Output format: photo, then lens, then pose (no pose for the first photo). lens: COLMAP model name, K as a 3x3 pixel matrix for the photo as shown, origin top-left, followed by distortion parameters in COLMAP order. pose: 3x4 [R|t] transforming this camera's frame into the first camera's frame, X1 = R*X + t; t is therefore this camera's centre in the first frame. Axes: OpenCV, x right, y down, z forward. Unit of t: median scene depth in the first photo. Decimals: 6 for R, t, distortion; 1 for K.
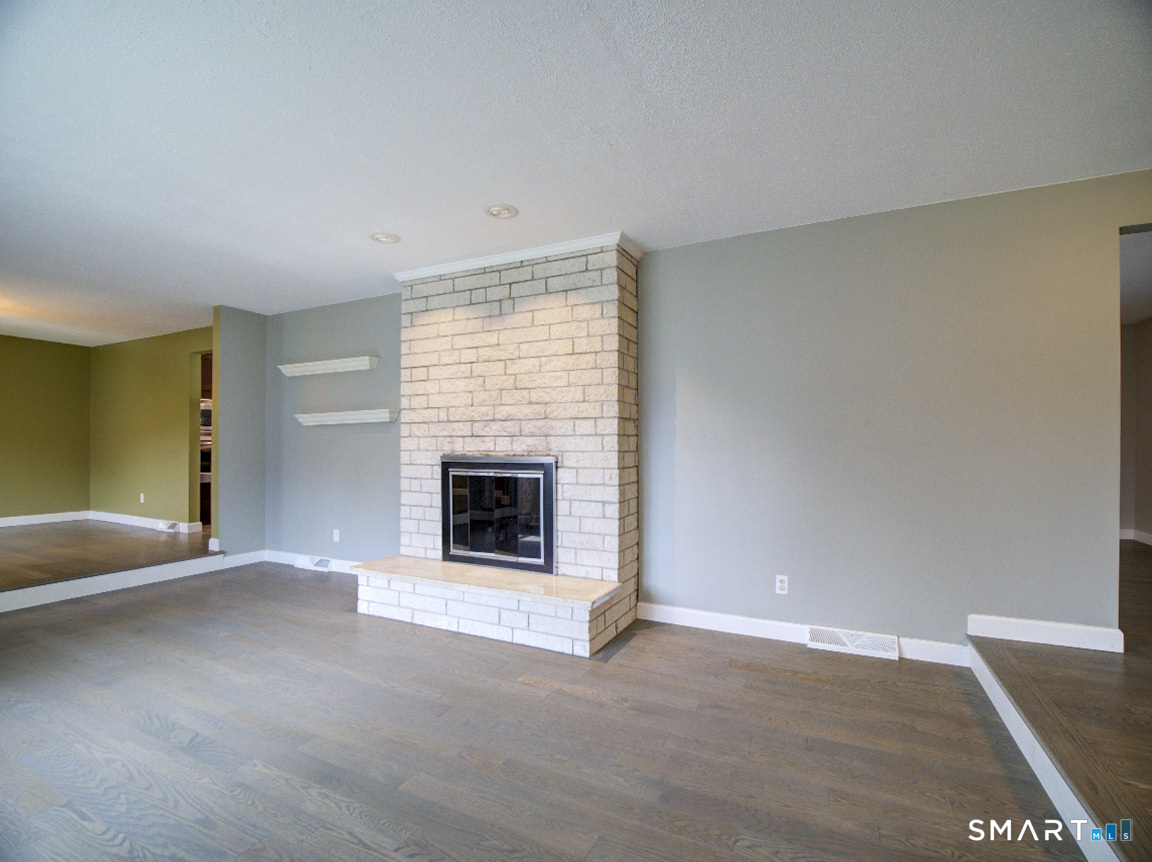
lens RADIAL K [[530.9, 0, 558.5], [0, 530.9, 443.6], [0, 0, 1]] dist [0.001603, 0.000072]
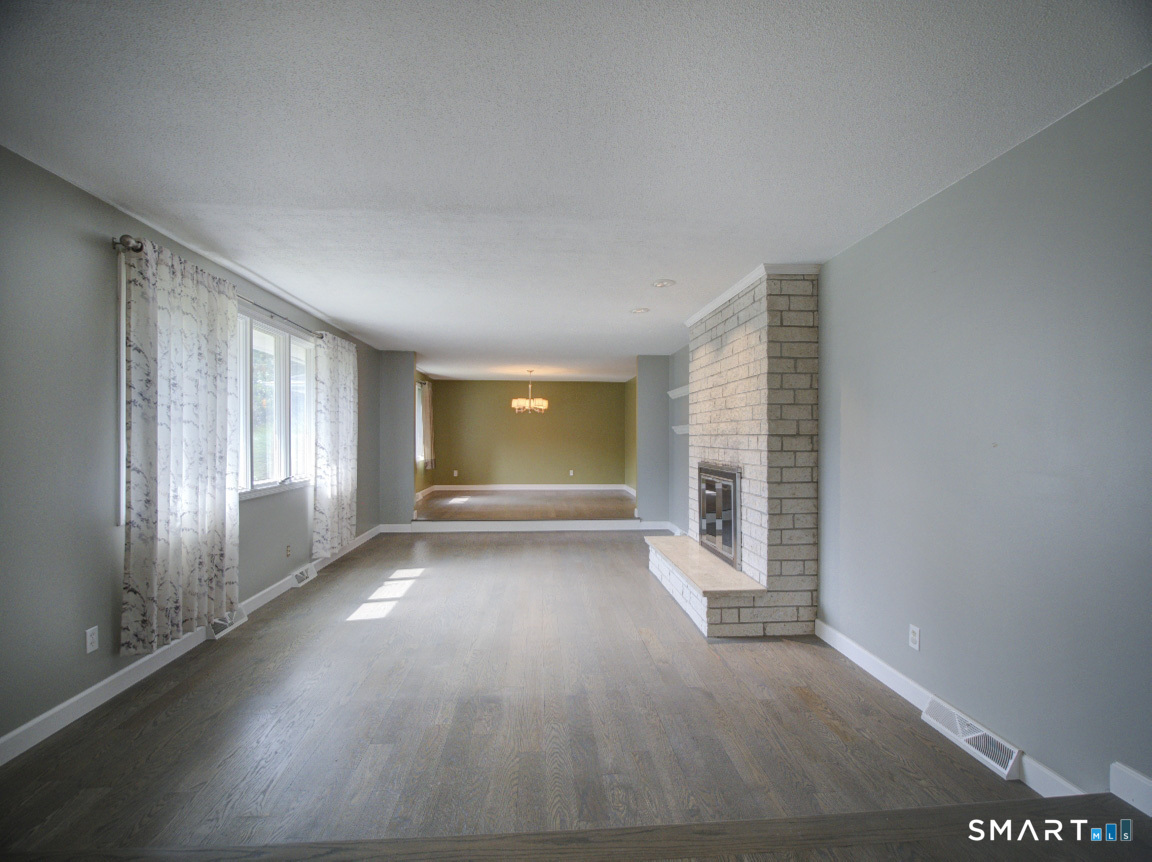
lens RADIAL K [[517.1, 0, 576.0], [0, 517.1, 431.0], [0, 0, 1]] dist [-0.000162, 0.000004]
pose [[0.516678, -0.011282, -0.856106, 0.720634], [0.008144, 0.999933, -0.008263, -0.046069], [0.856141, -0.002703, 0.516735, 0.111773]]
